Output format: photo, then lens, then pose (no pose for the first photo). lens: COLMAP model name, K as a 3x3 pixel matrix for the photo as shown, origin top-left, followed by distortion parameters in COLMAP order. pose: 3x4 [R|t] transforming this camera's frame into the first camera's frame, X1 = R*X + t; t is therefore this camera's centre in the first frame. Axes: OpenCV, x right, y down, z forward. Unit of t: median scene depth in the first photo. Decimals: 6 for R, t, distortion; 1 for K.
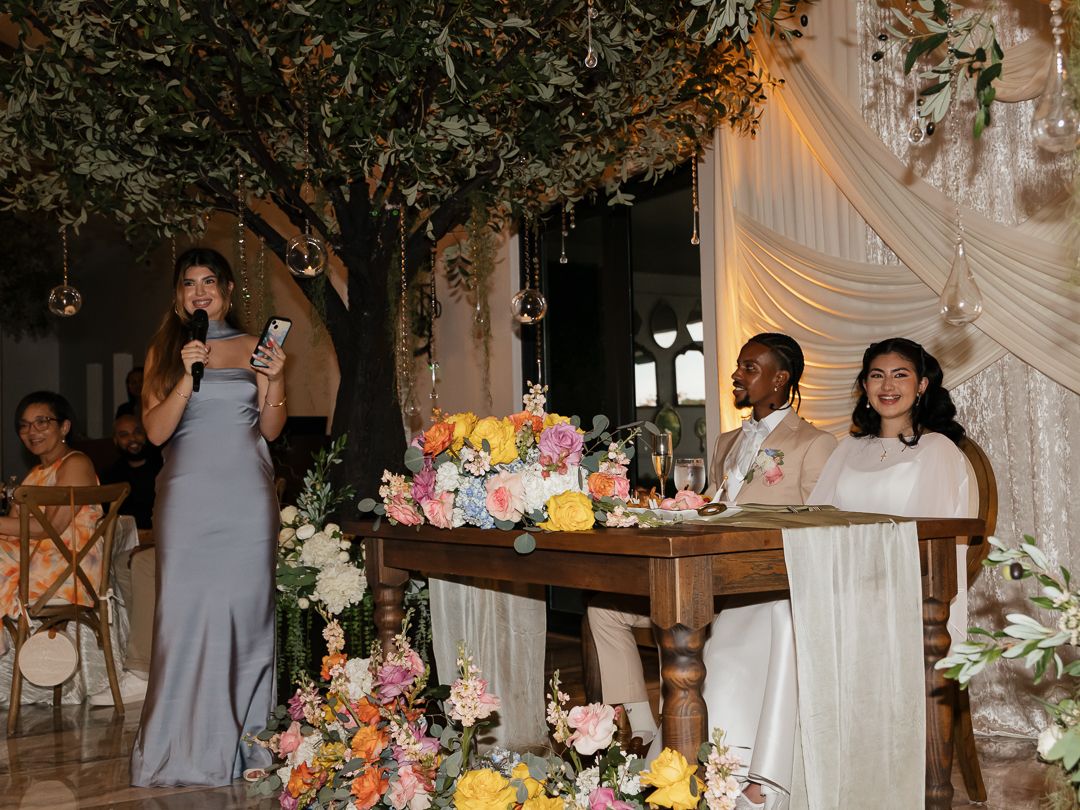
lens RADIAL K [[1173.3, 0, 540.1], [0, 1173.3, 405.5], [0, 0, 1]] dist [0.000792, 0.000000]
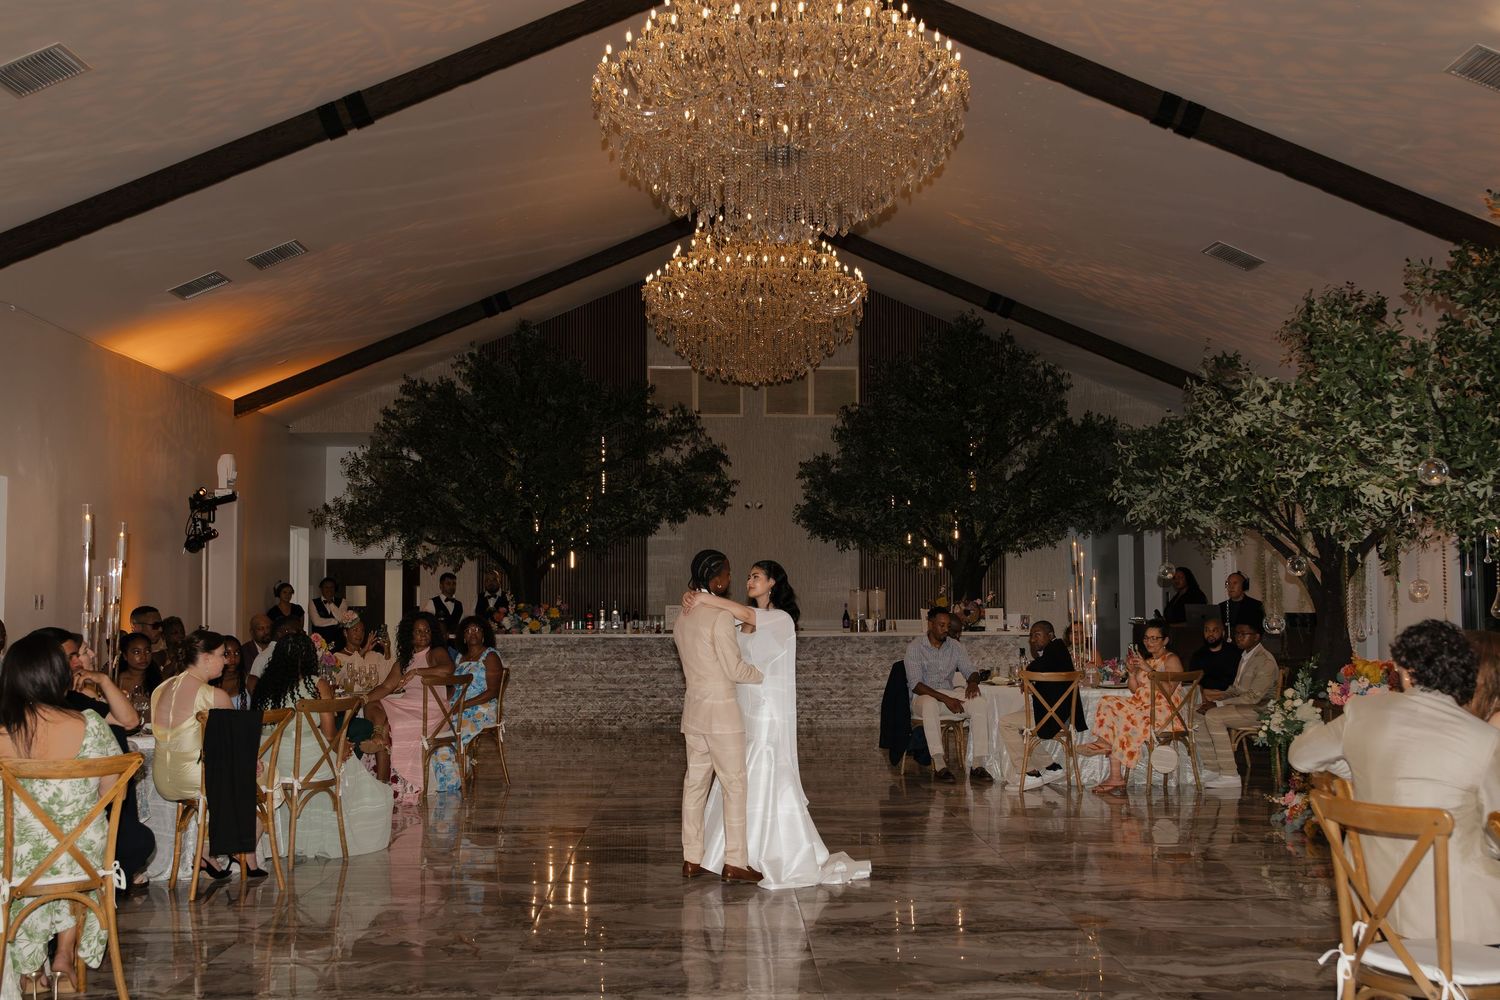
lens RADIAL K [[1628.0, 0, 743.0], [0, 1628.0, 498.6], [0, 0, 1]] dist [-0.002932, 0.000000]
pose [[0.857458, -0.006077, -0.514518, 0.387618], [0.005994, 0.999980, -0.001823, -0.223041], [0.514519, -0.001521, 0.857478, -1.726235]]
